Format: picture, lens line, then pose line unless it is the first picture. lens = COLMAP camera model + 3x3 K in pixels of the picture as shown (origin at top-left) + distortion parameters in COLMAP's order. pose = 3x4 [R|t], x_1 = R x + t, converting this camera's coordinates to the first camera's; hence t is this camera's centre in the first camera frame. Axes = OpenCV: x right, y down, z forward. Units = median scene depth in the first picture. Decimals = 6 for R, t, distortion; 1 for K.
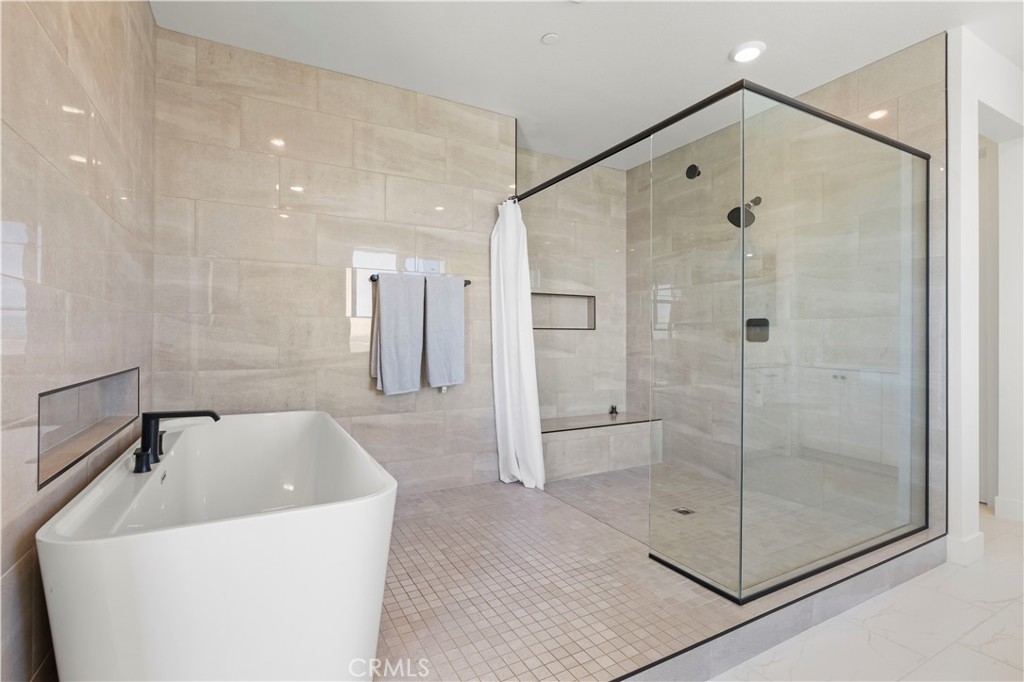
lens RADIAL K [[478.7, 0, 515.3], [0, 478.7, 335.1], [0, 0, 1]] dist [-0.005574, 0.001578]
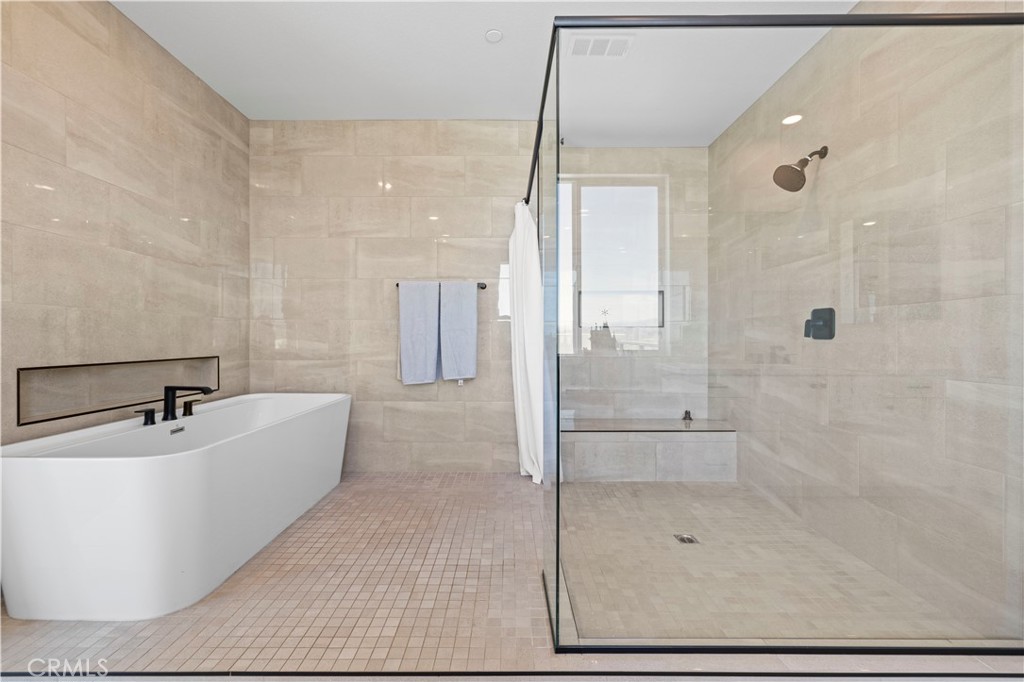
lens RADIAL K [[435.1, 0, 511.9], [0, 435.1, 339.5], [0, 0, 1]] dist [0.005107, -0.001522]
pose [[0.876526, -0.001980, -0.481350, 0.469067], [0.005751, 0.999963, 0.006360, 0.008183], [0.481320, -0.008343, 0.876505, 0.182792]]
